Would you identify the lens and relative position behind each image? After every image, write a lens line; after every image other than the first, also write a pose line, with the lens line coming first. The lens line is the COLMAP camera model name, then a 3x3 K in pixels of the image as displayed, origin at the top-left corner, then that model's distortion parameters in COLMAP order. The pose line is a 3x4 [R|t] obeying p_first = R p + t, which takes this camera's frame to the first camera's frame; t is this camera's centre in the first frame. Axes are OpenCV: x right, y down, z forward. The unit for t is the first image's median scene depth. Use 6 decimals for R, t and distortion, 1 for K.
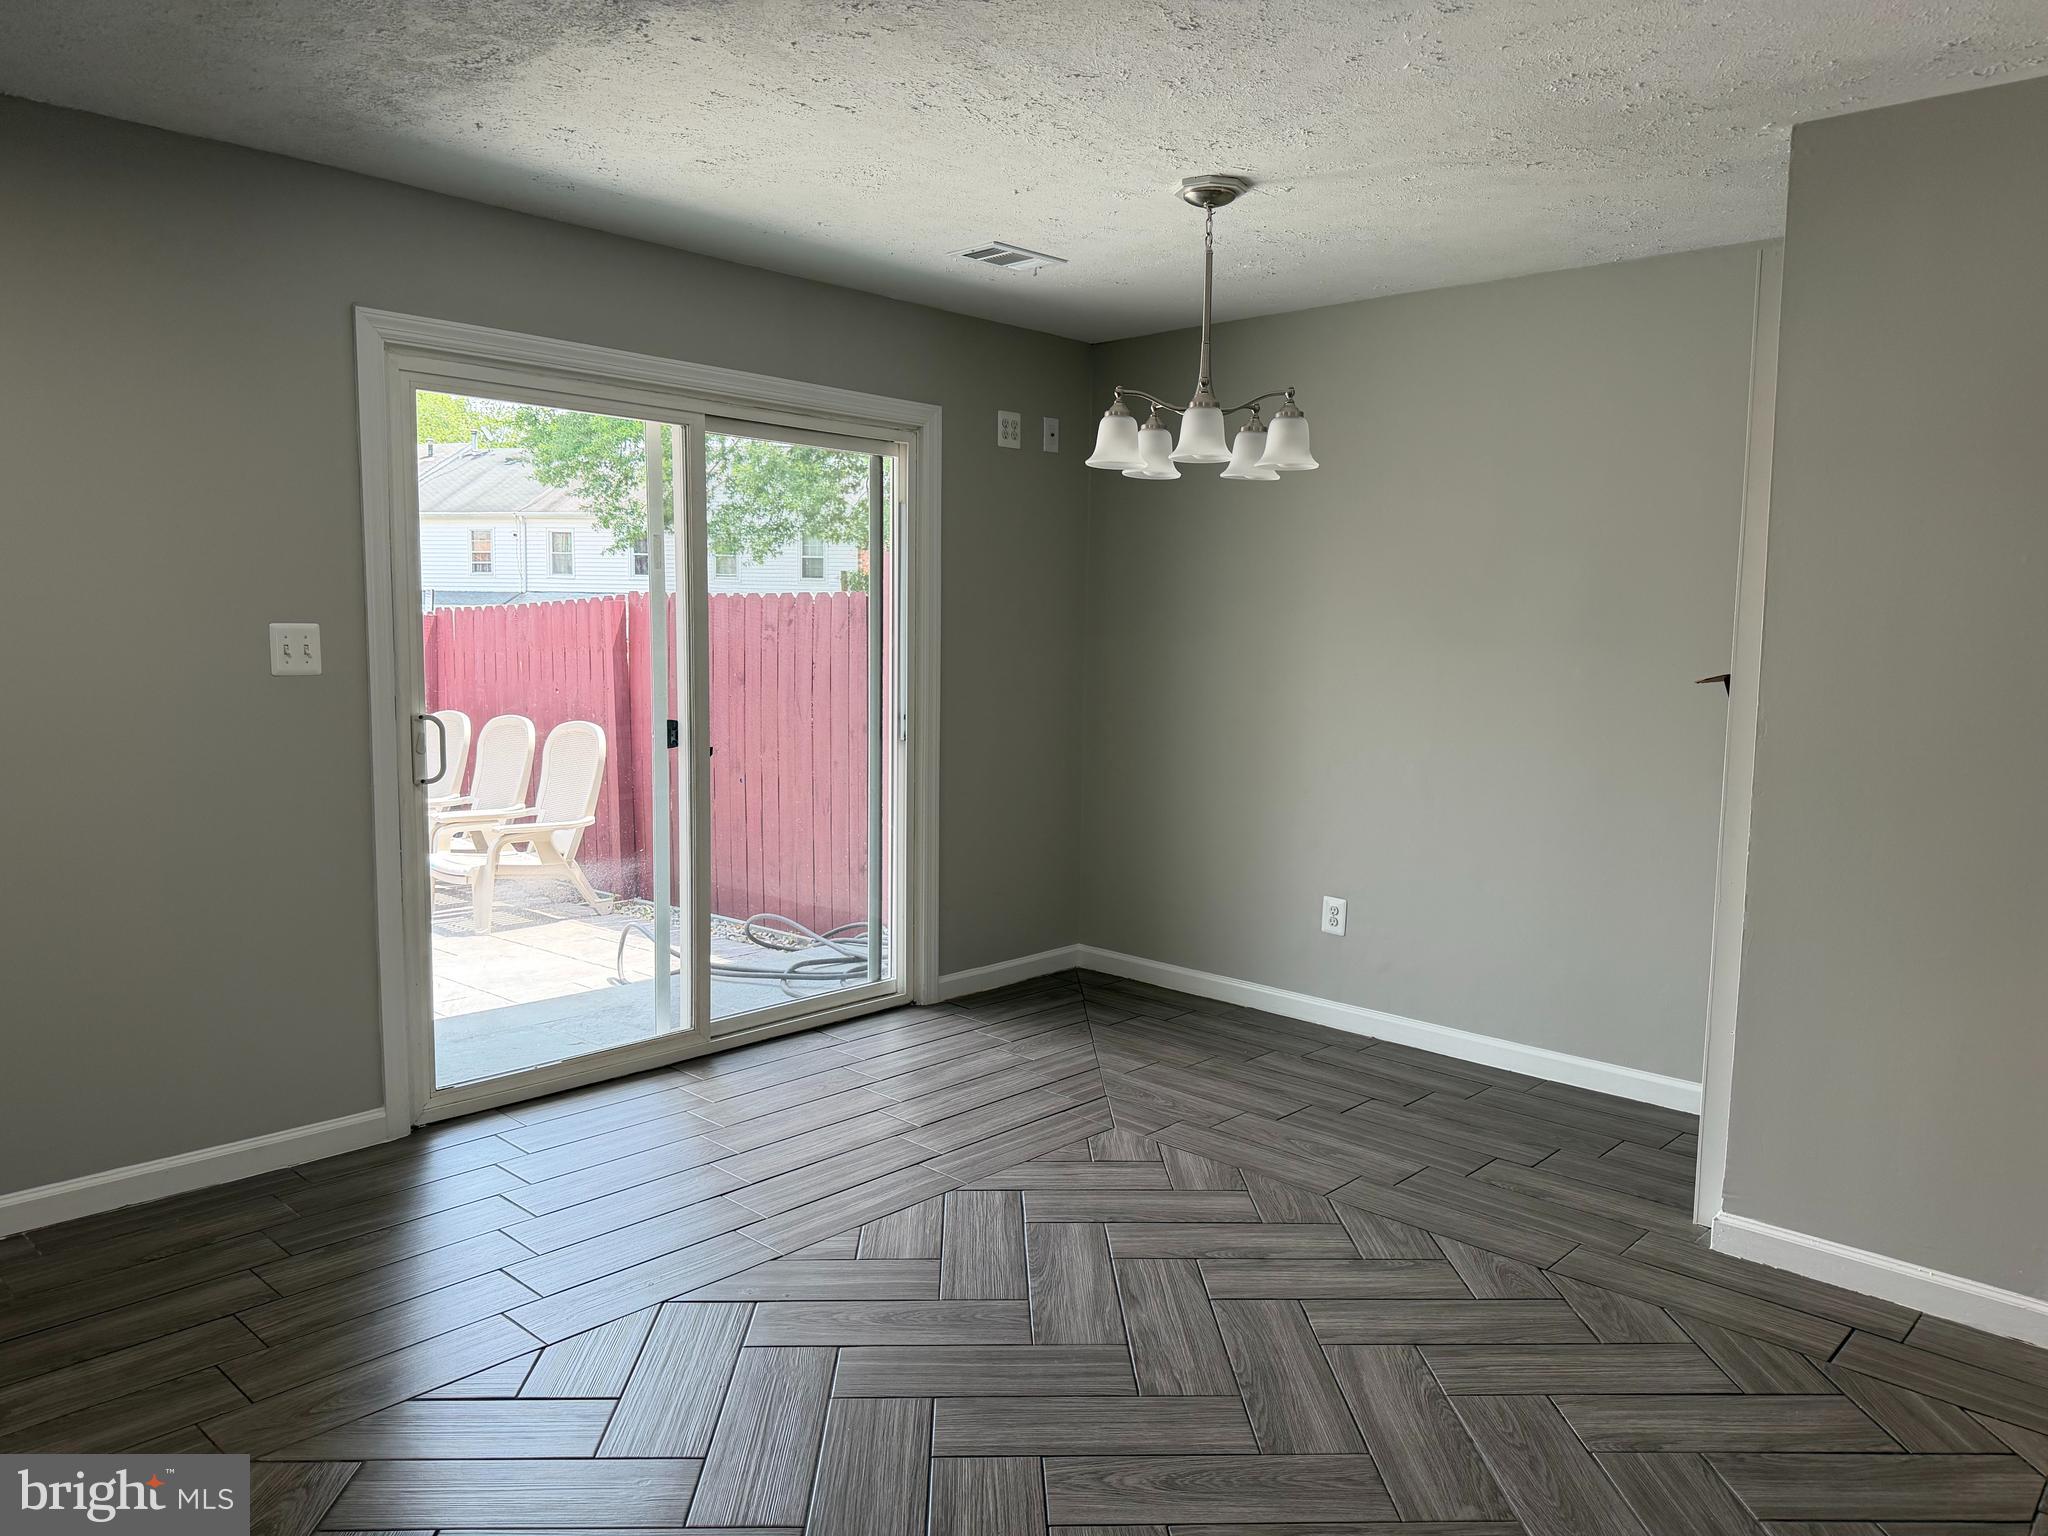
lens RADIAL K [[1455.6, 0, 1024.0], [0, 1455.6, 768.3], [0, 0, 1]] dist [-0.005354, -0.044073]
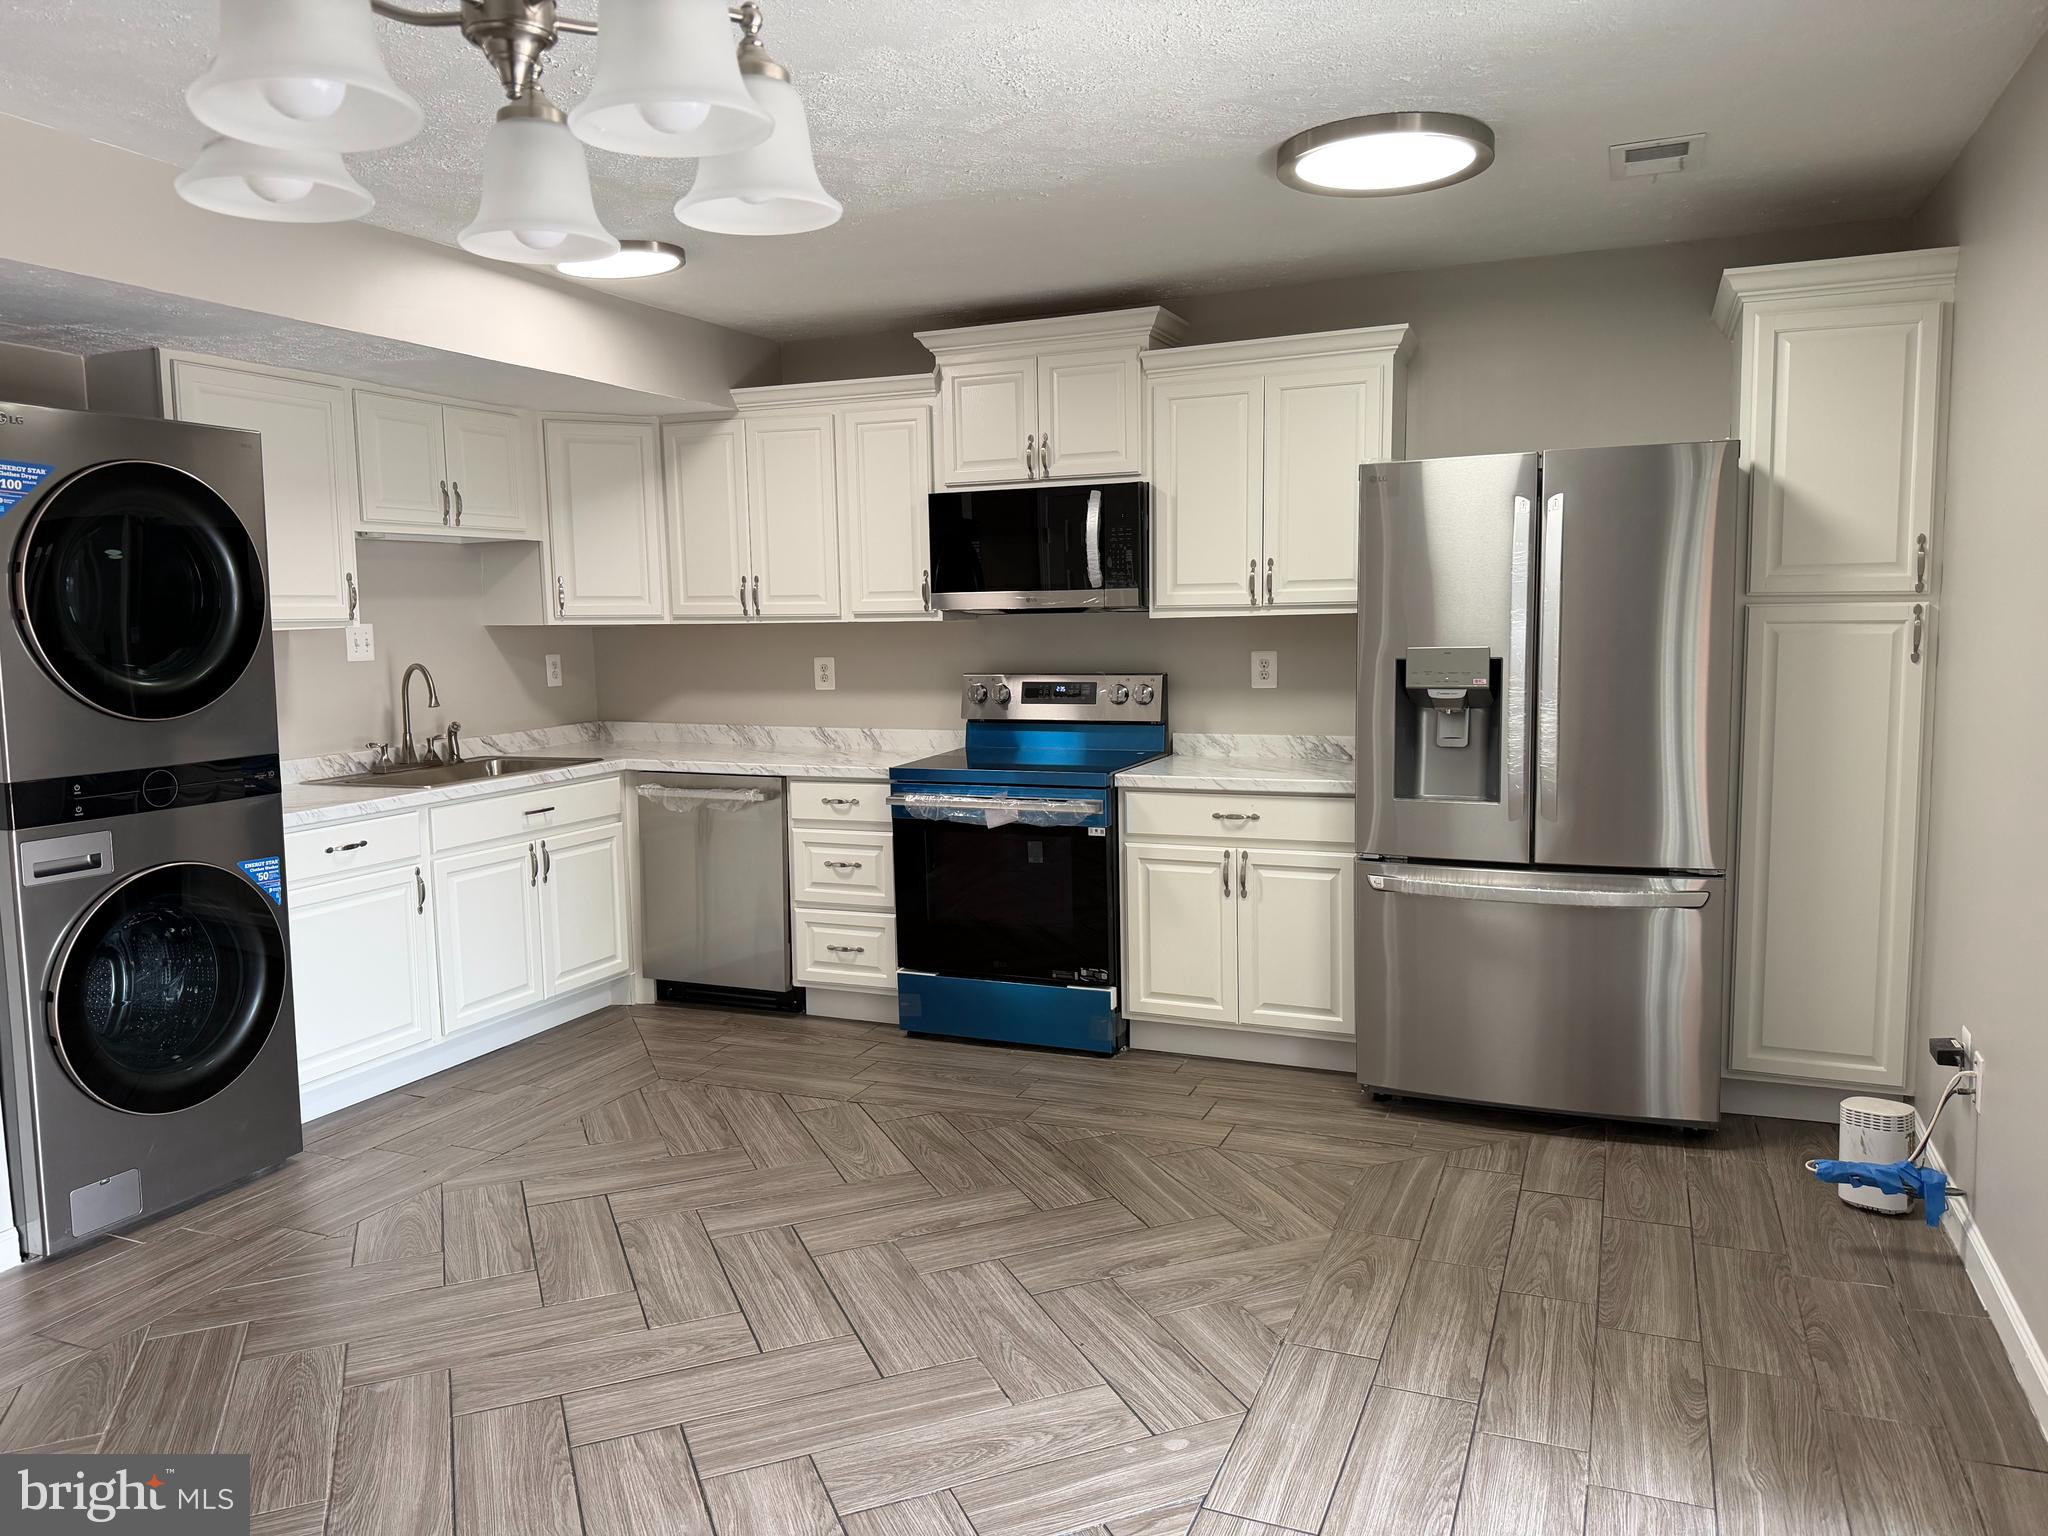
lens RADIAL K [[1455.6, 0, 1024.8], [0, 1455.6, 768.6], [0, 0, 1]] dist [-0.005354, -0.044073]
pose [[-0.938477, 0.035660, -0.343497, 0.175487], [-0.034307, 0.980108, 0.195480, -0.186396], [0.343635, 0.195237, -0.918585, 1.834831]]
